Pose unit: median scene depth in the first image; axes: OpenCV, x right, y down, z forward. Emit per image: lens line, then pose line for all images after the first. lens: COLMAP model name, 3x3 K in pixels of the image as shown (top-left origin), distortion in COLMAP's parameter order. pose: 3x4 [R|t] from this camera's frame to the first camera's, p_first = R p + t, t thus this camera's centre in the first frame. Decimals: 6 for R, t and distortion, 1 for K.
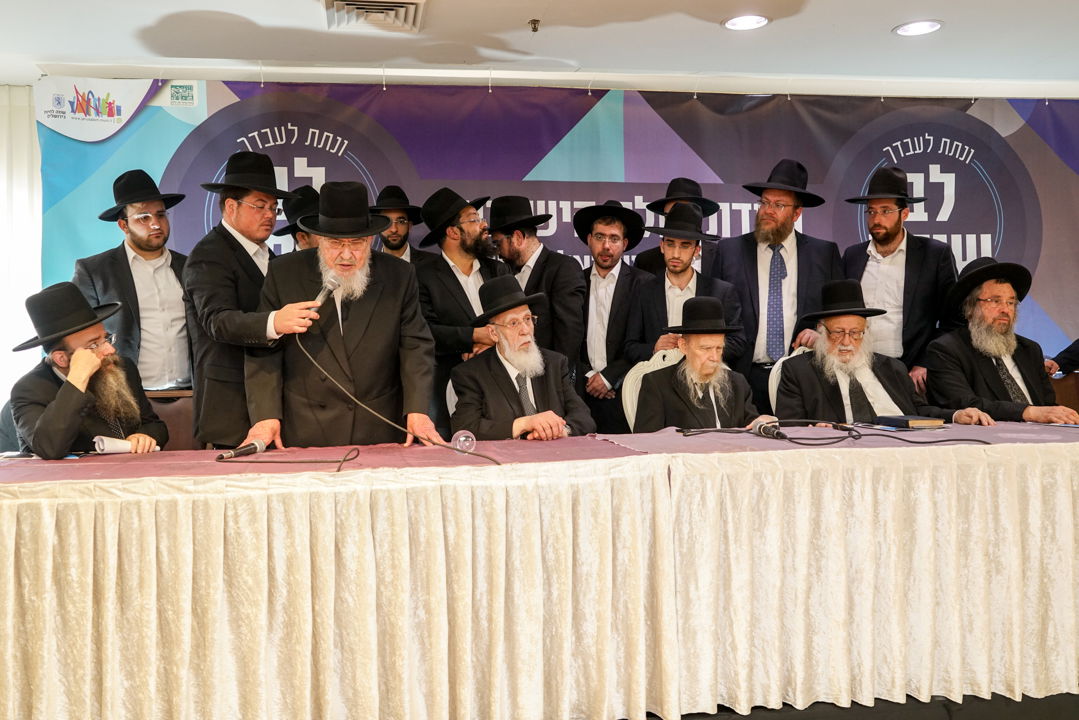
lens RADIAL K [[980.4, 0, 554.1], [0, 980.4, 359.7], [0, 0, 1]] dist [0.007945, 0.009903]
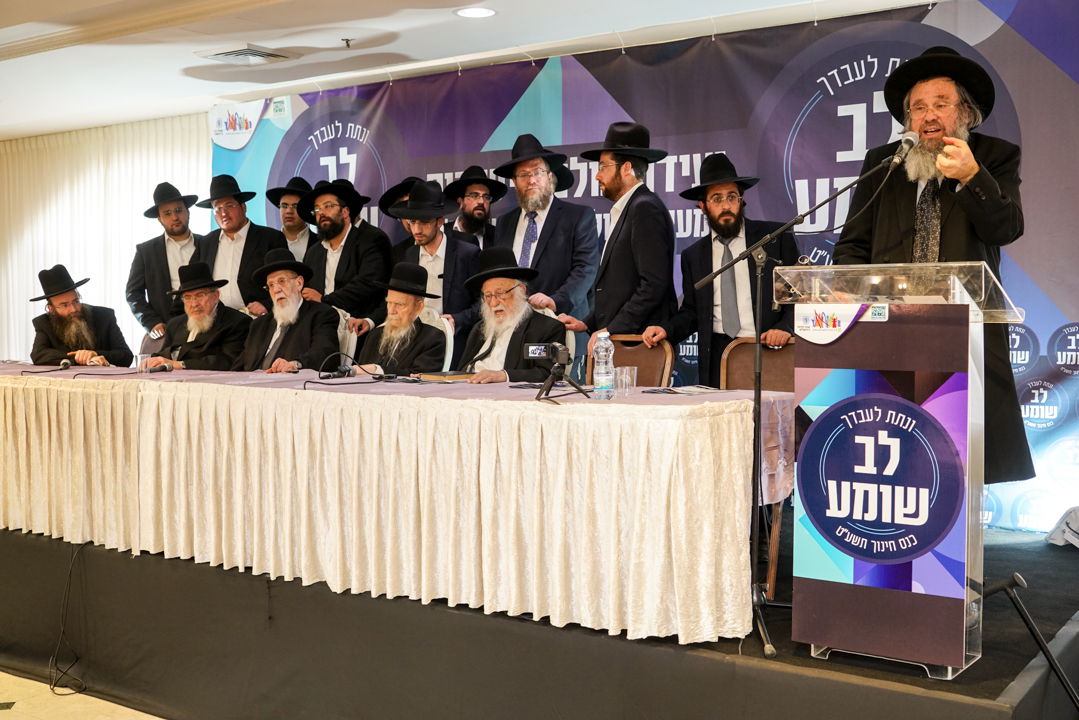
lens RADIAL K [[1214.6, 0, 539.5], [0, 1214.6, 360.0], [0, 0, 1]] dist [0.000645, 0.000539]
pose [[0.719585, 0.049875, -0.692610, 1.515662], [-0.014868, 0.998295, 0.056441, -0.039716], [0.694245, -0.030317, 0.719100, 0.075308]]
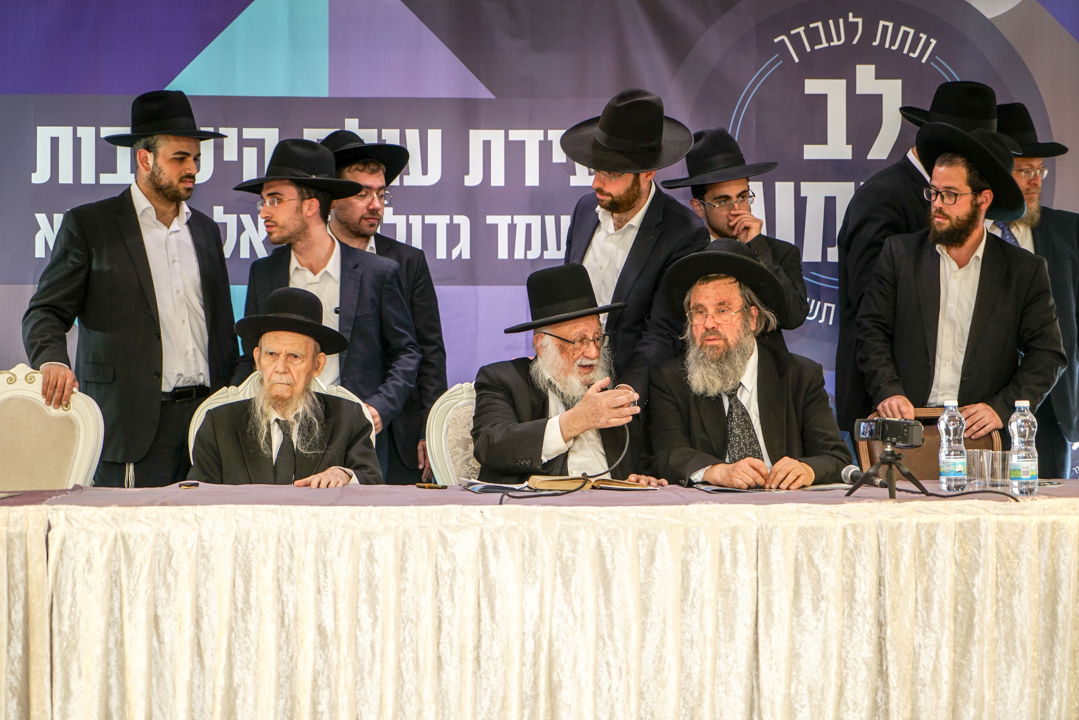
lens RADIAL K [[2203.3, 0, 557.8], [0, 2203.3, 357.7], [0, 0, 1]] dist [0.006117, -0.380808]
pose [[0.994795, 0.015604, -0.100691, 0.565704], [-0.016433, 0.999838, -0.007408, -0.013096], [0.100559, 0.009024, 0.994890, -0.579662]]
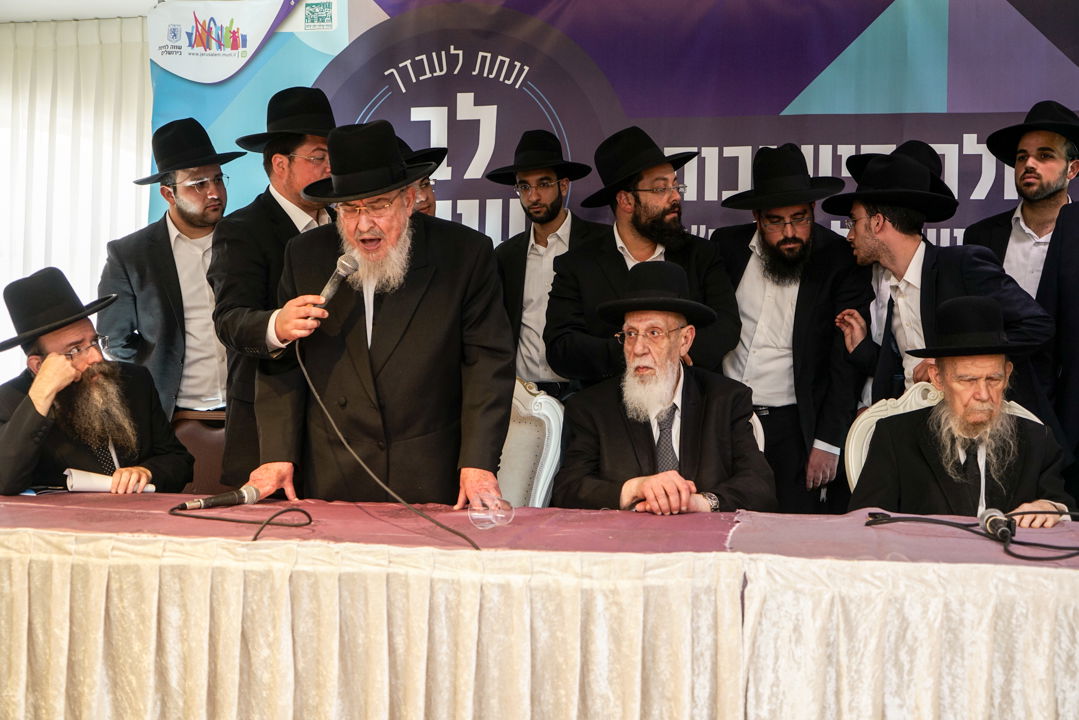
lens RADIAL K [[1403.0, 0, 538.0], [0, 1403.0, 360.5], [0, 0, 1]] dist [0.002502, -0.038813]
pose [[0.931313, 0.032272, -0.362788, 0.251986], [-0.036308, 0.999331, -0.004310, -0.013380], [0.362406, 0.017186, 0.931862, 0.105924]]
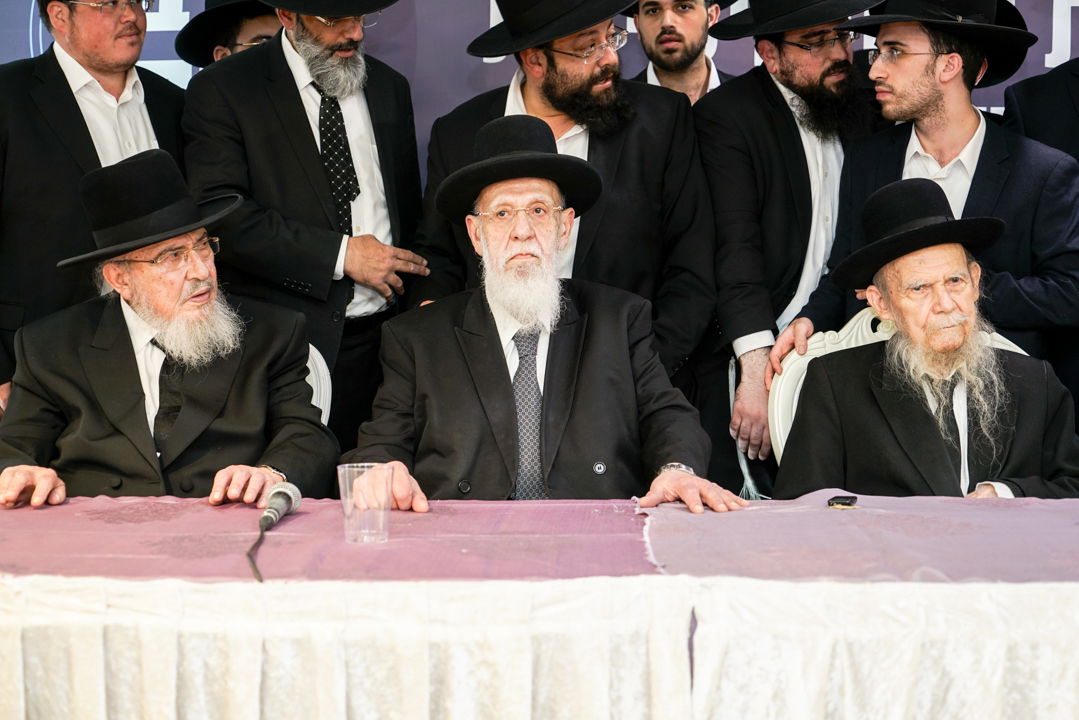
lens RADIAL K [[1645.2, 0, 545.6], [0, 1645.2, 399.1], [0, 0, 1]] dist [-0.033265, 0.012828]
pose [[0.975675, 0.038111, -0.215882, 0.158944], [-0.027192, 0.998207, 0.053325, -0.004942], [0.217527, -0.046157, 0.974962, 0.295851]]
